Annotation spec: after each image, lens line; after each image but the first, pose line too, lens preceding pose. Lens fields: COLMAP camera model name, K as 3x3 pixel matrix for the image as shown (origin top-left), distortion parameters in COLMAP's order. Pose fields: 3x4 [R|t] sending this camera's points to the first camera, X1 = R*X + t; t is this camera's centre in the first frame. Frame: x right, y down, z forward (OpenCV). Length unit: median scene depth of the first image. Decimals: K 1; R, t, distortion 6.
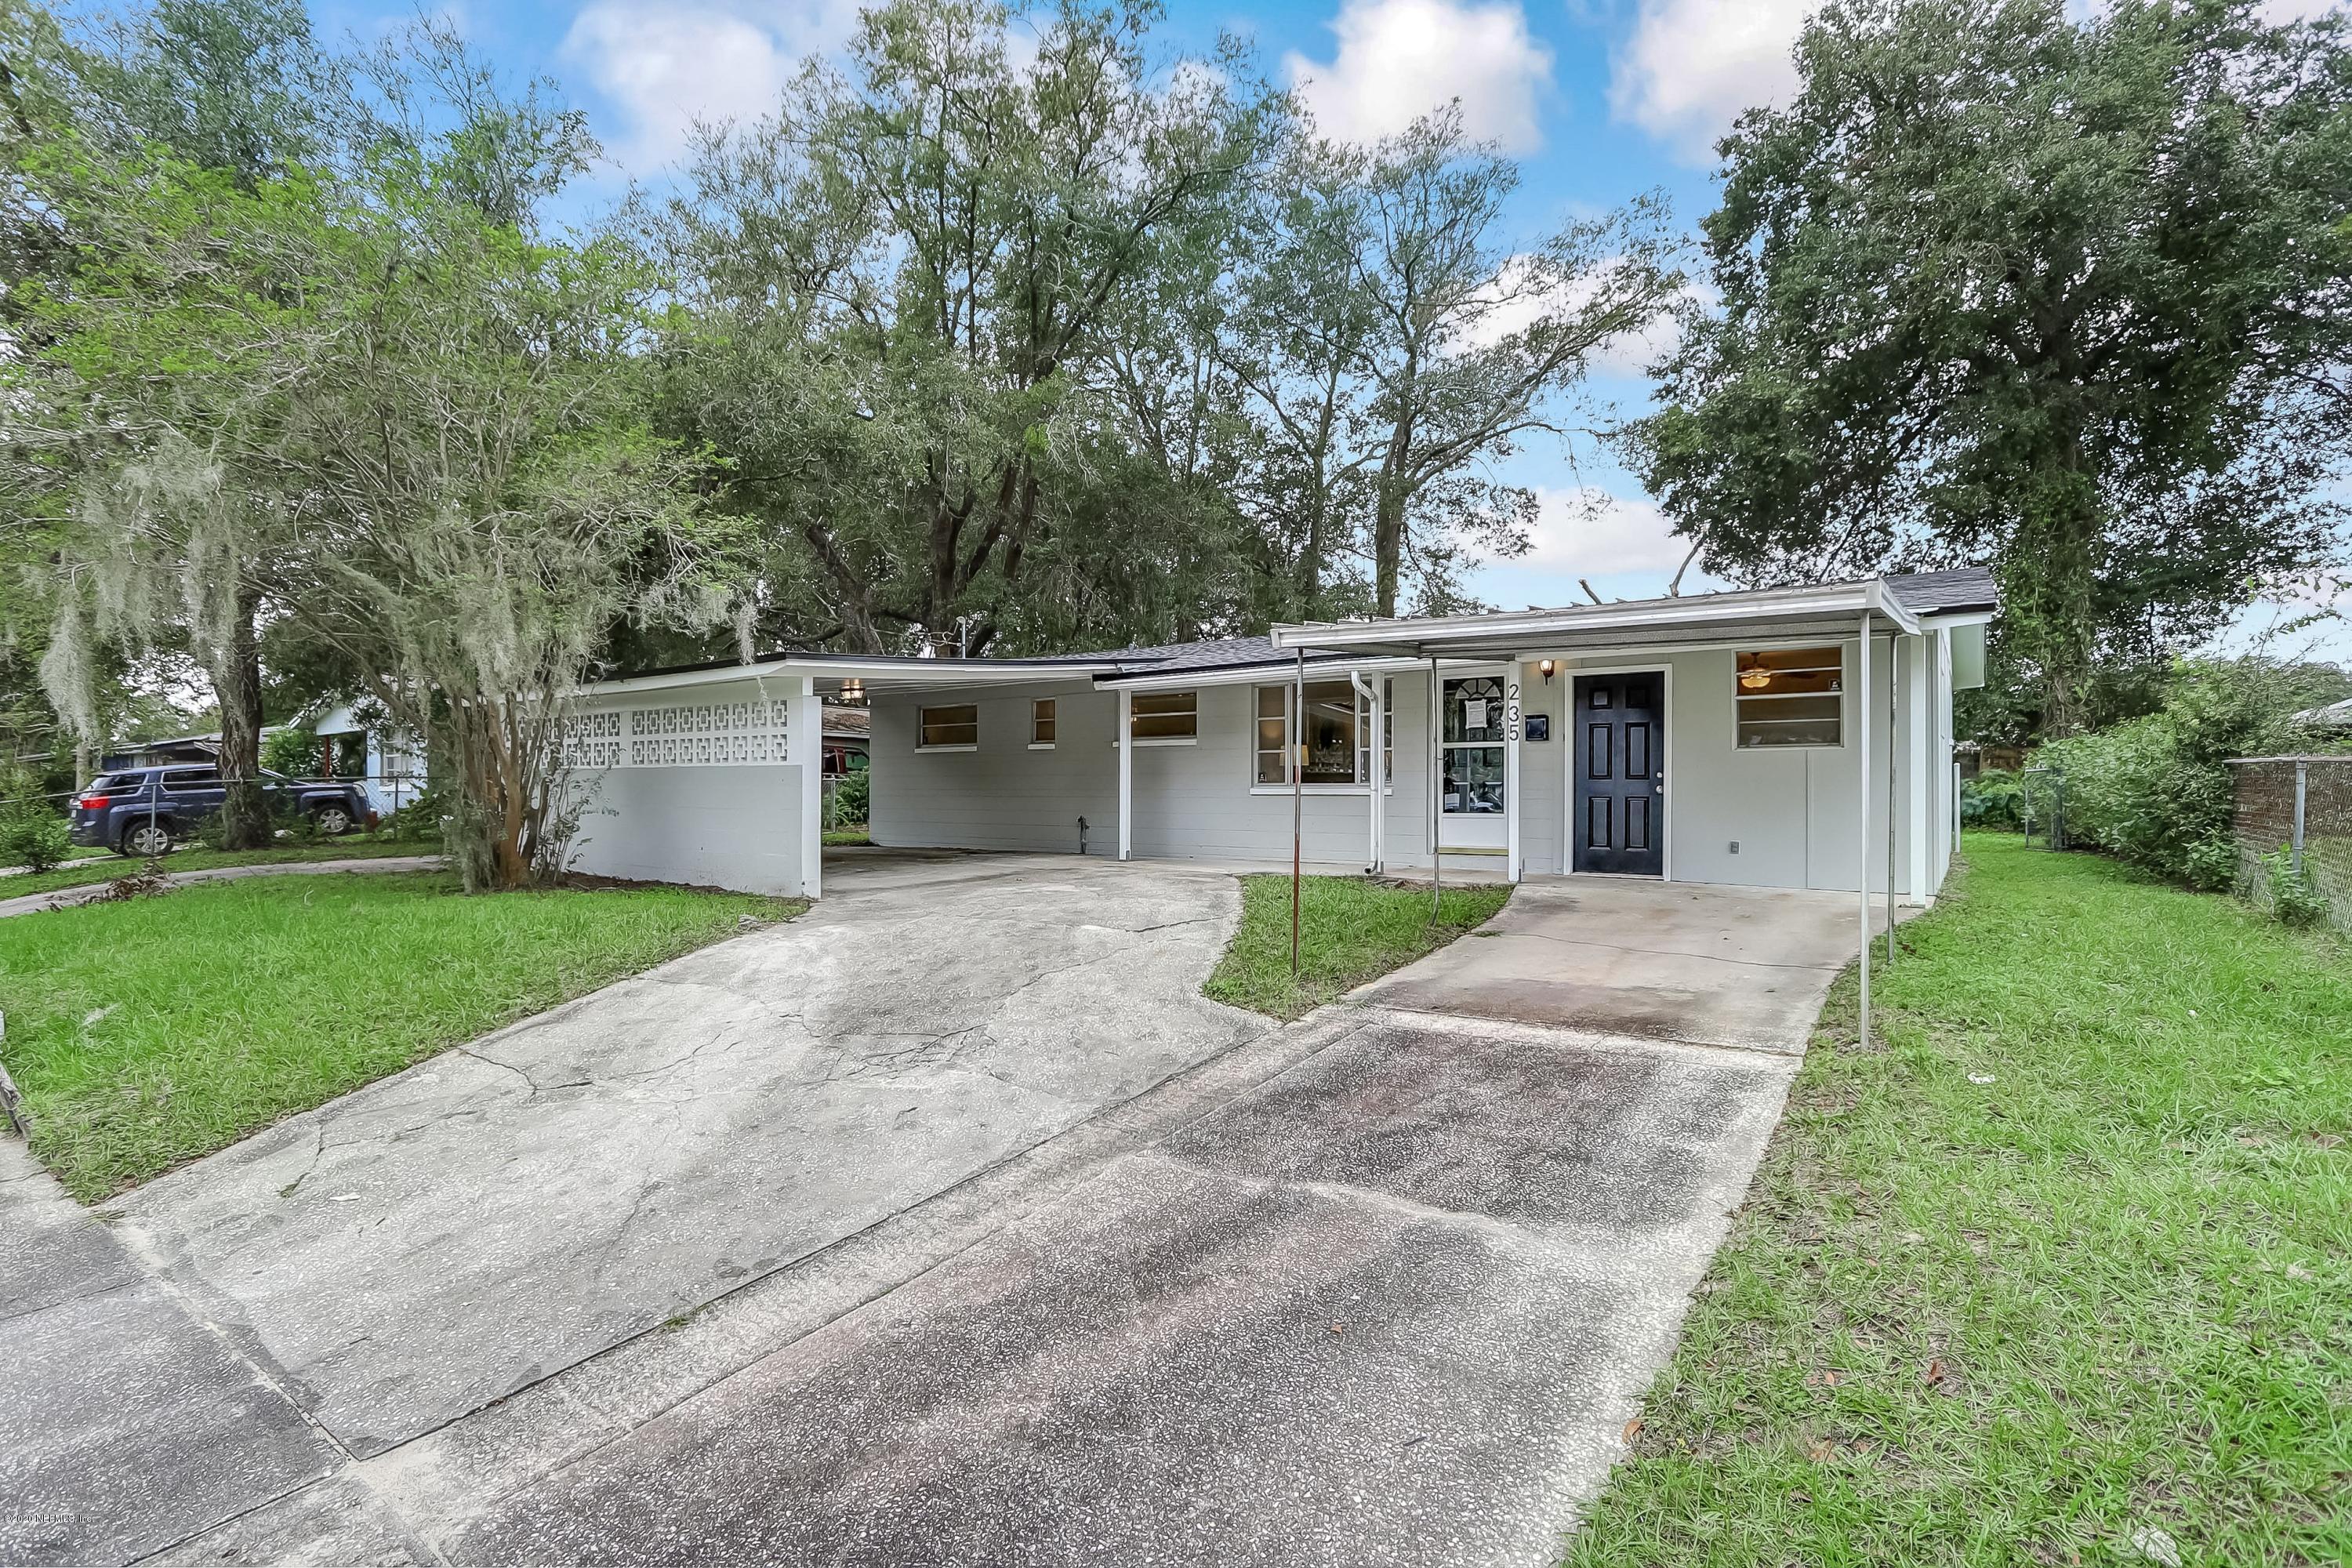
lens RADIAL K [[1078.0, 0, 1188.7], [0, 1078.0, 784.0], [0, 0, 1]] dist [0.003327, 0.001690]
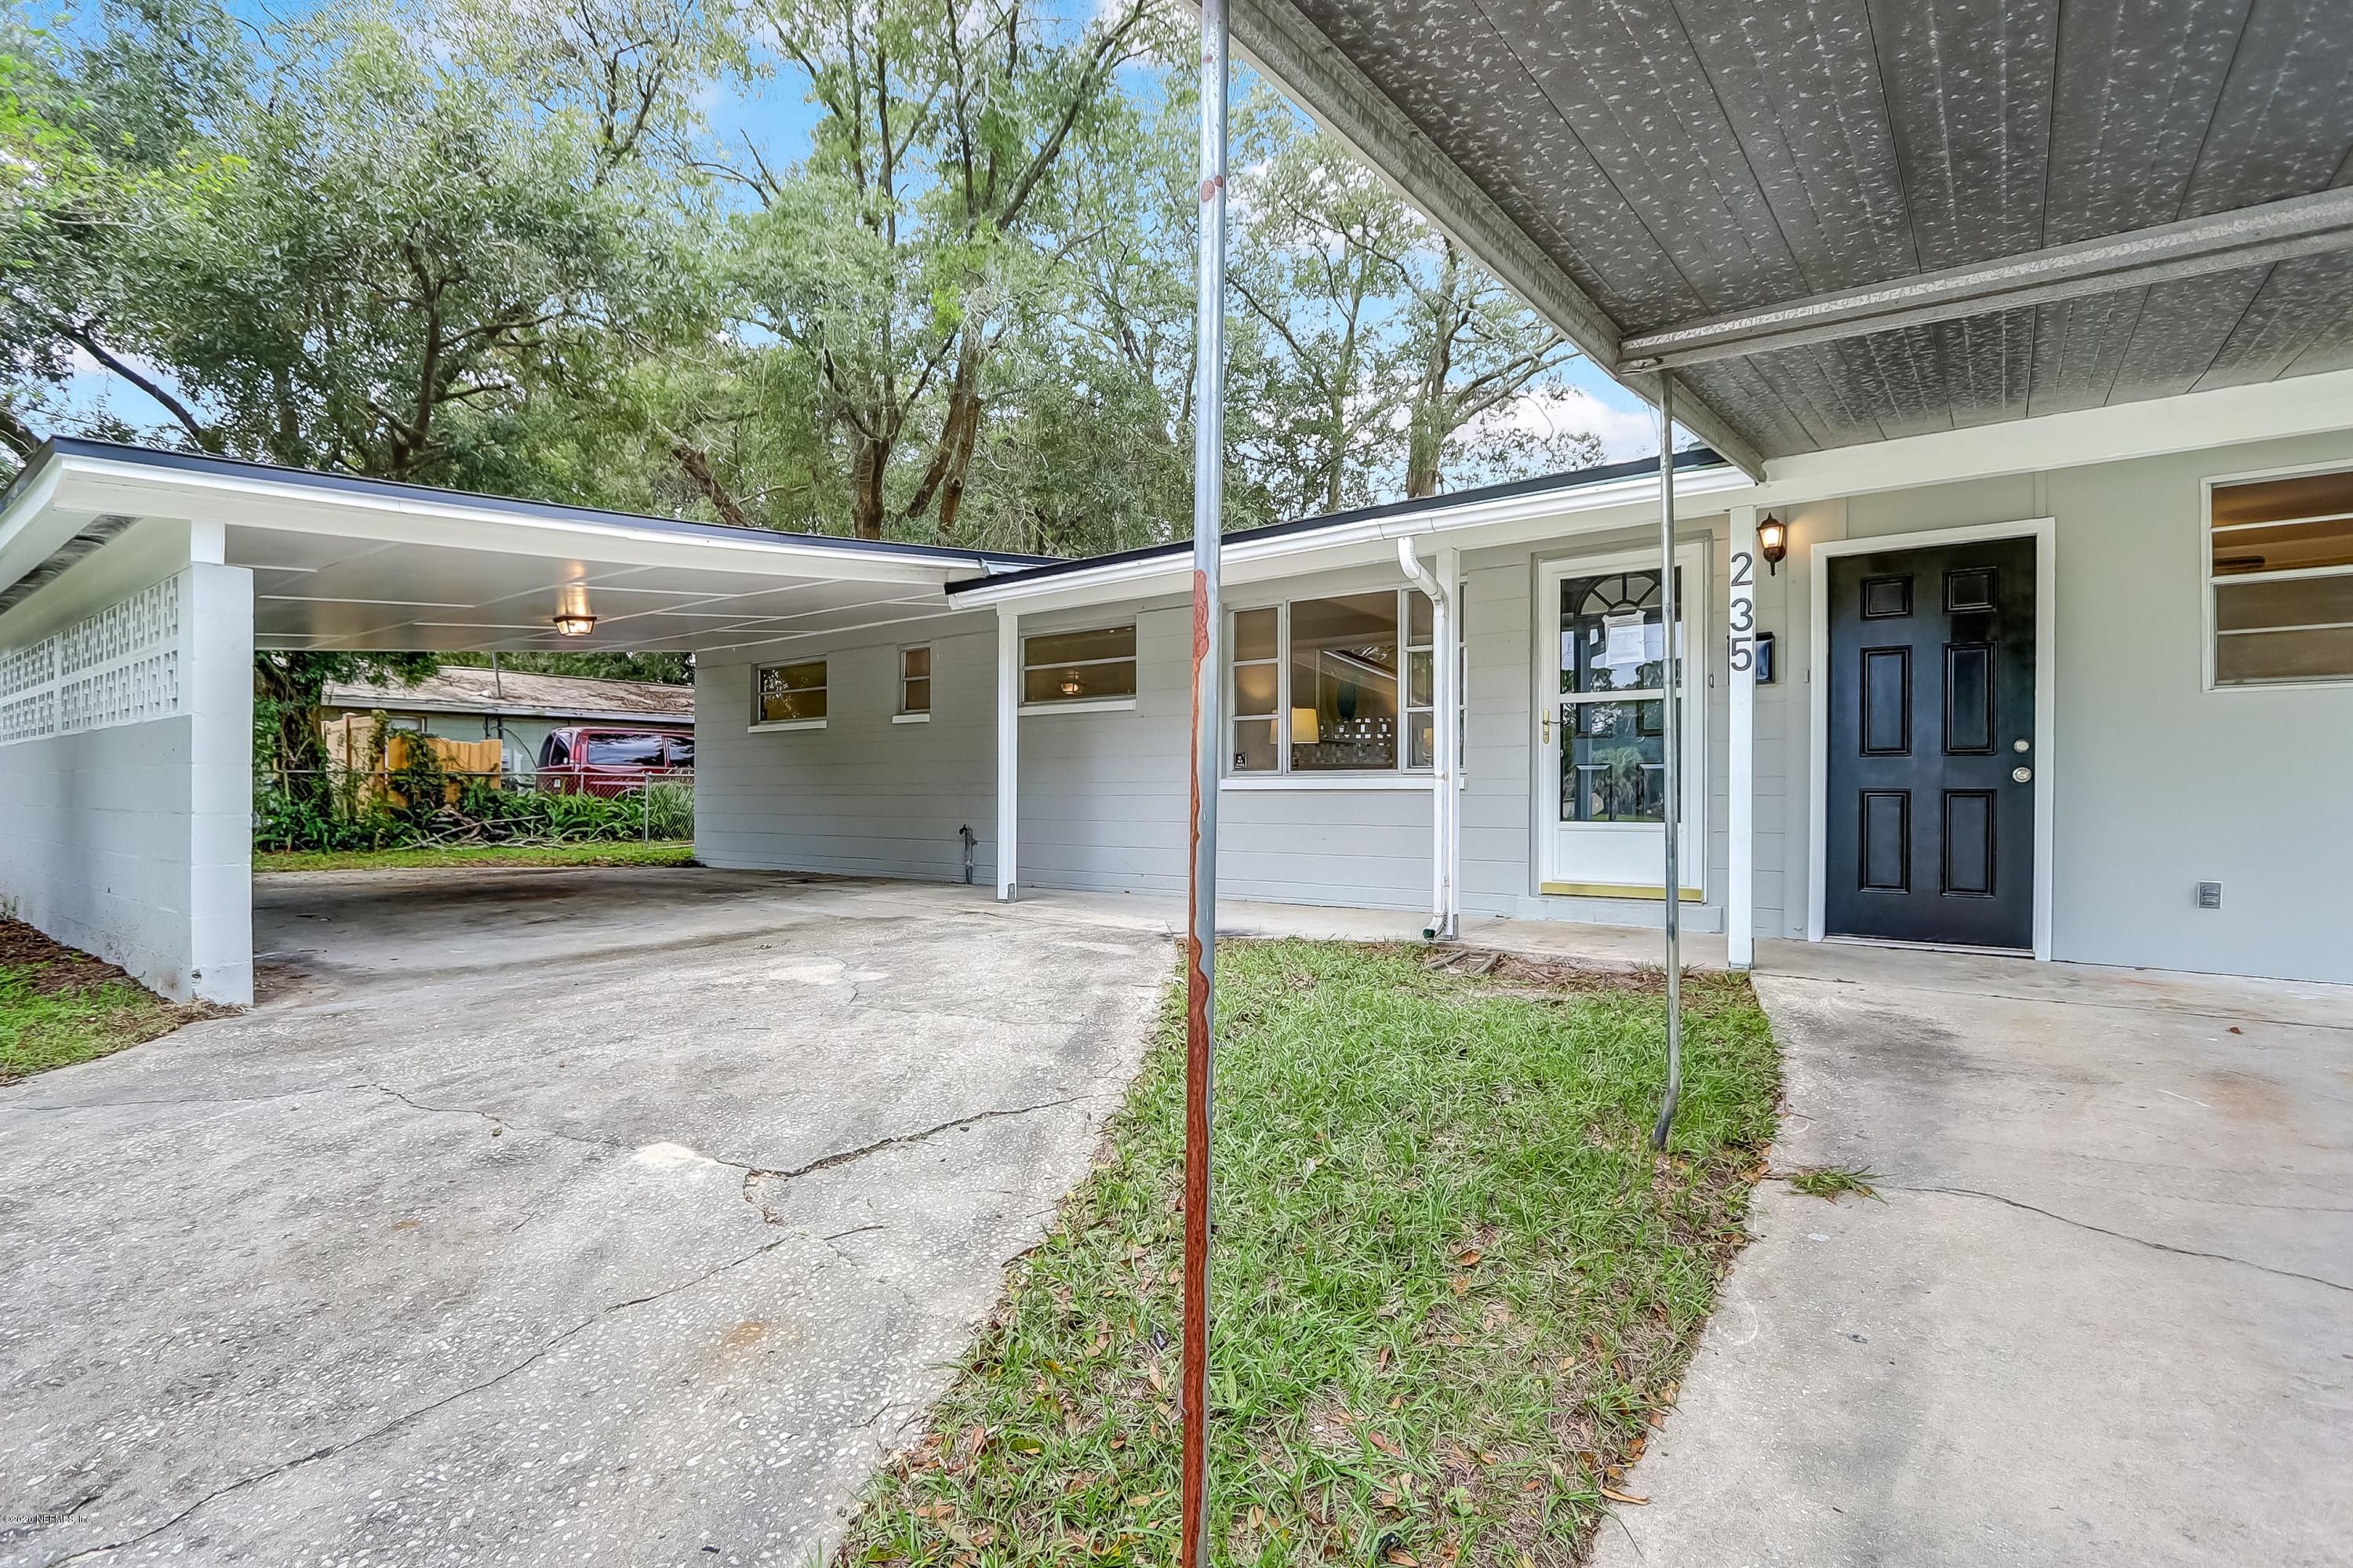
lens RADIAL K [[1078.5, 0, 1172.4], [0, 1078.5, 793.7], [0, 0, 1]] dist [0.003327, 0.001690]
pose [[0.999434, 0.000733, -0.033623, 0.052742], [-0.000658, 0.999997, 0.002253, 0.010990], [0.033624, -0.002230, 0.999432, 0.414099]]
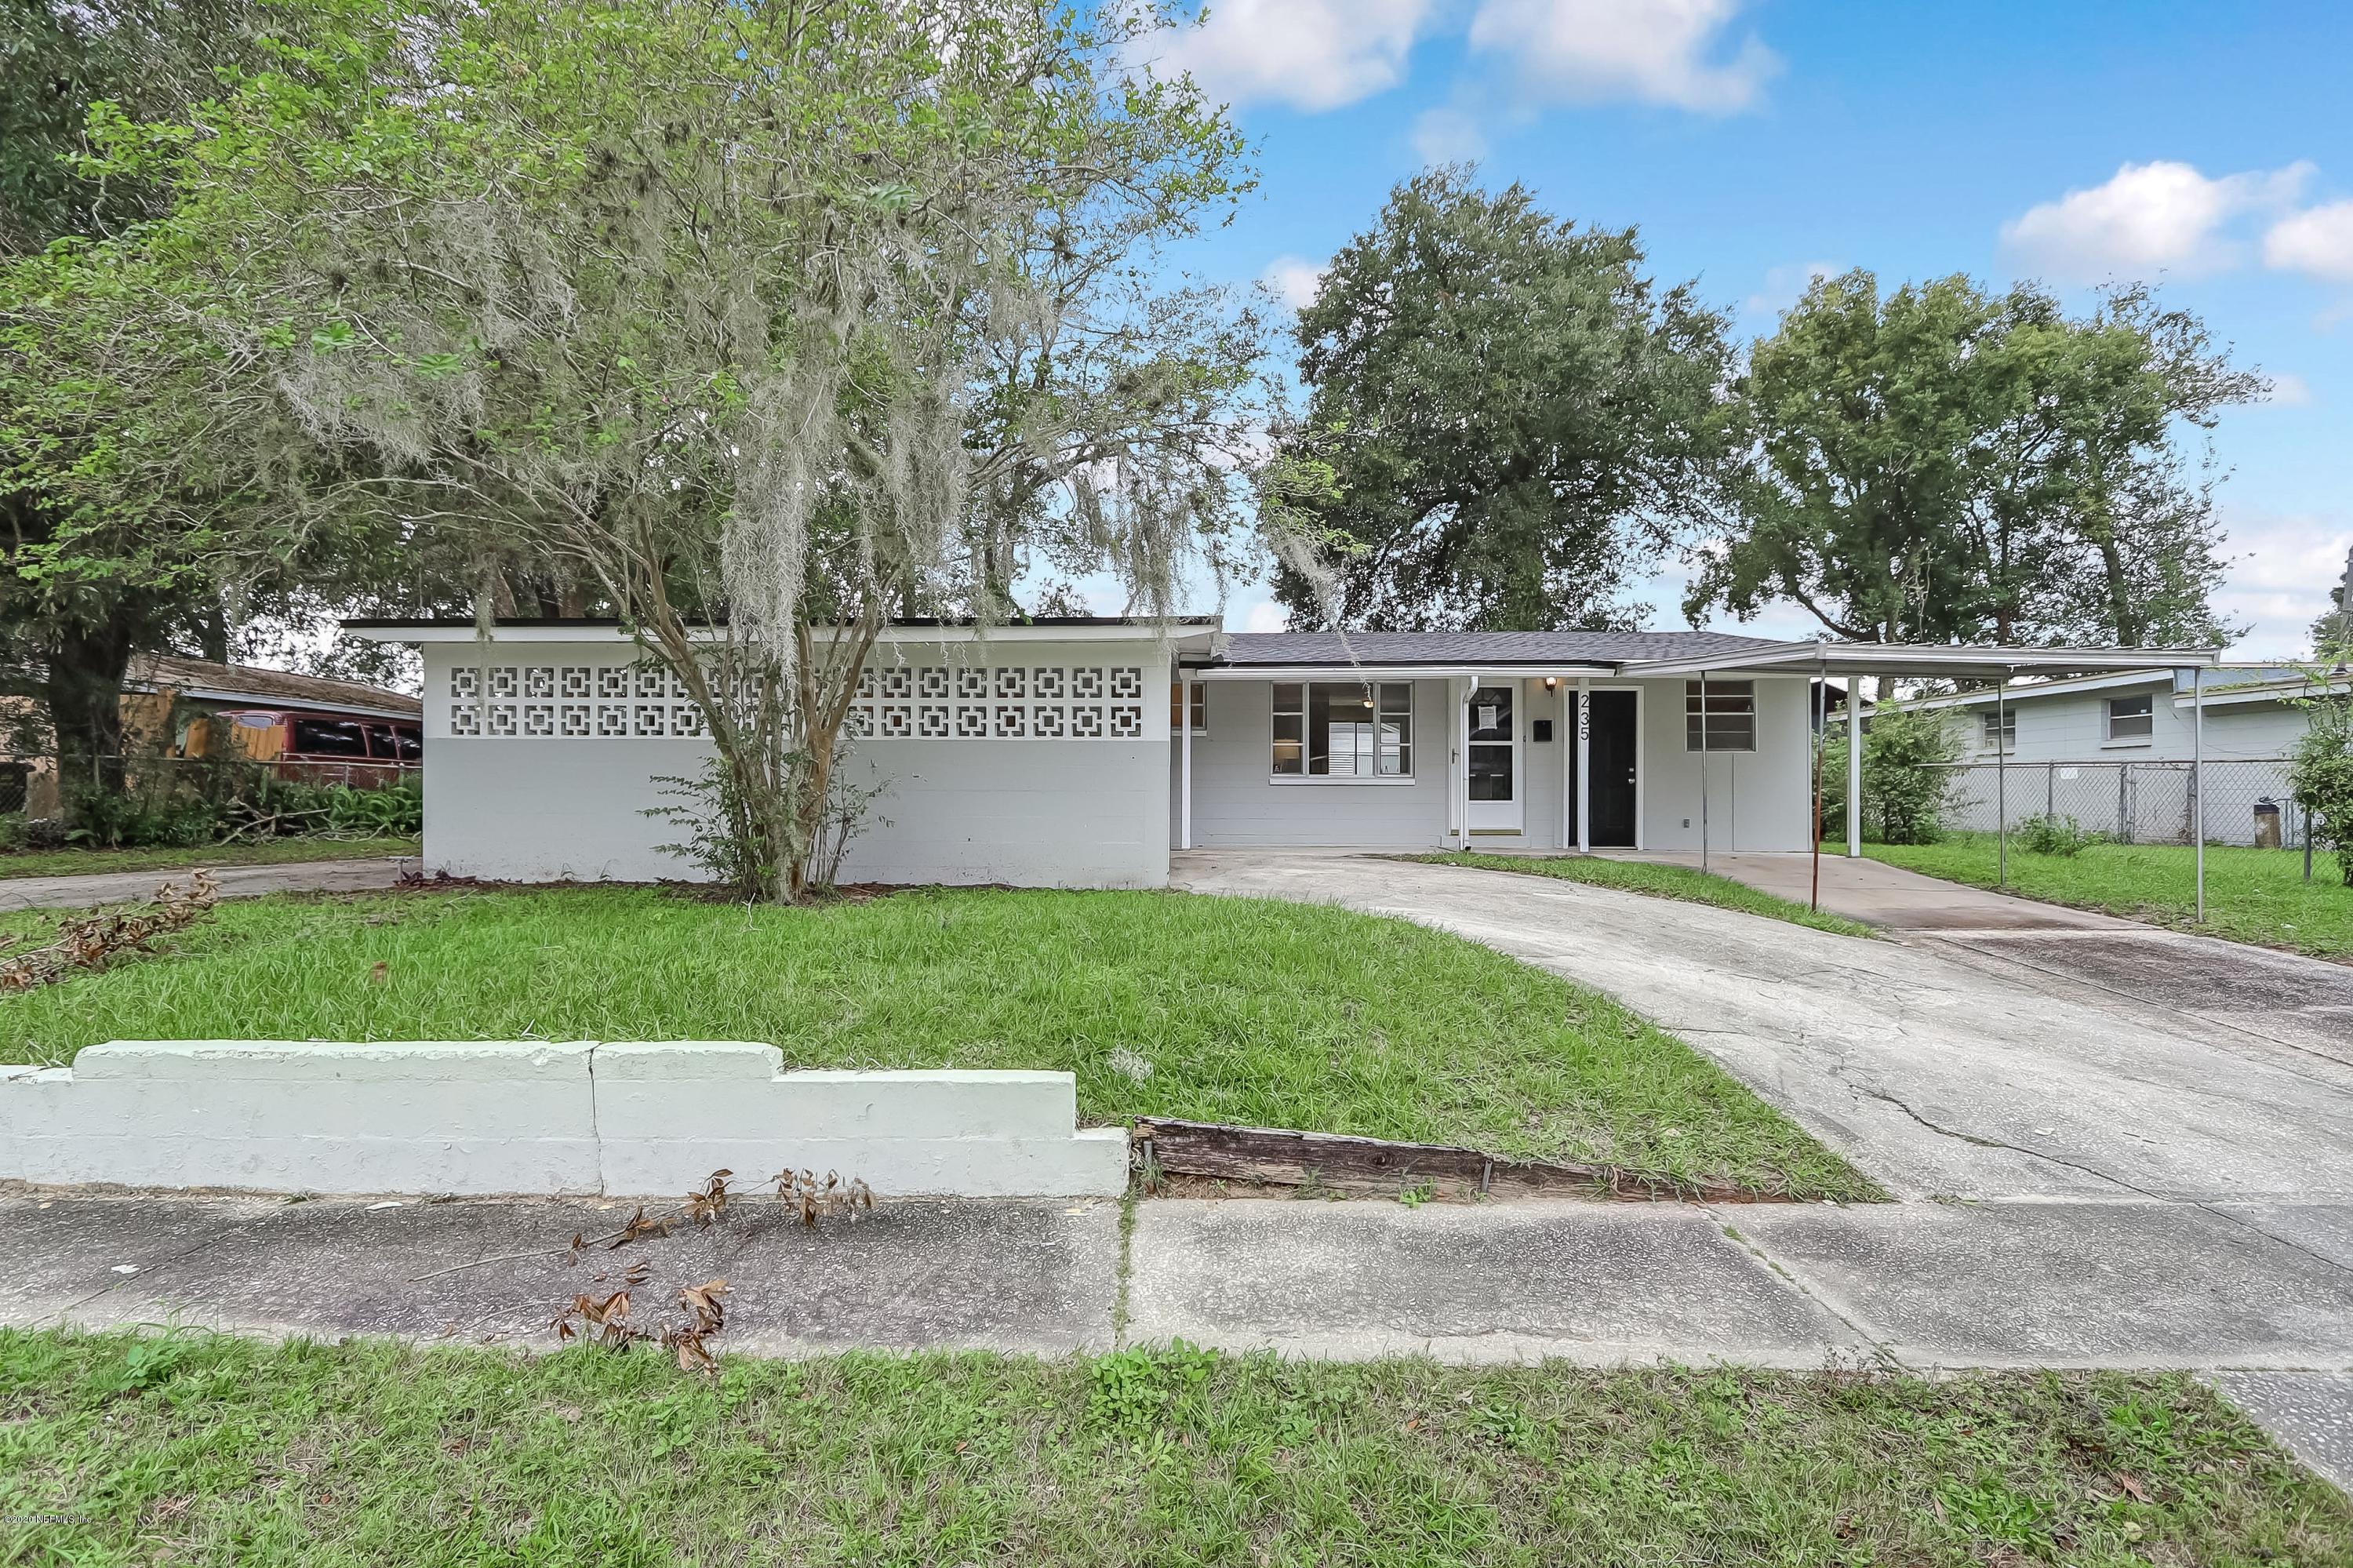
lens RADIAL K [[1078.5, 0, 1183.8], [0, 1078.5, 798.0], [0, 0, 1]] dist [0.003327, 0.001690]
pose [[0.823525, 0.000915, 0.567280, -0.644233], [-0.005001, 0.999972, 0.005648, 0.017924], [-0.567258, -0.007488, 0.823506, 0.189861]]
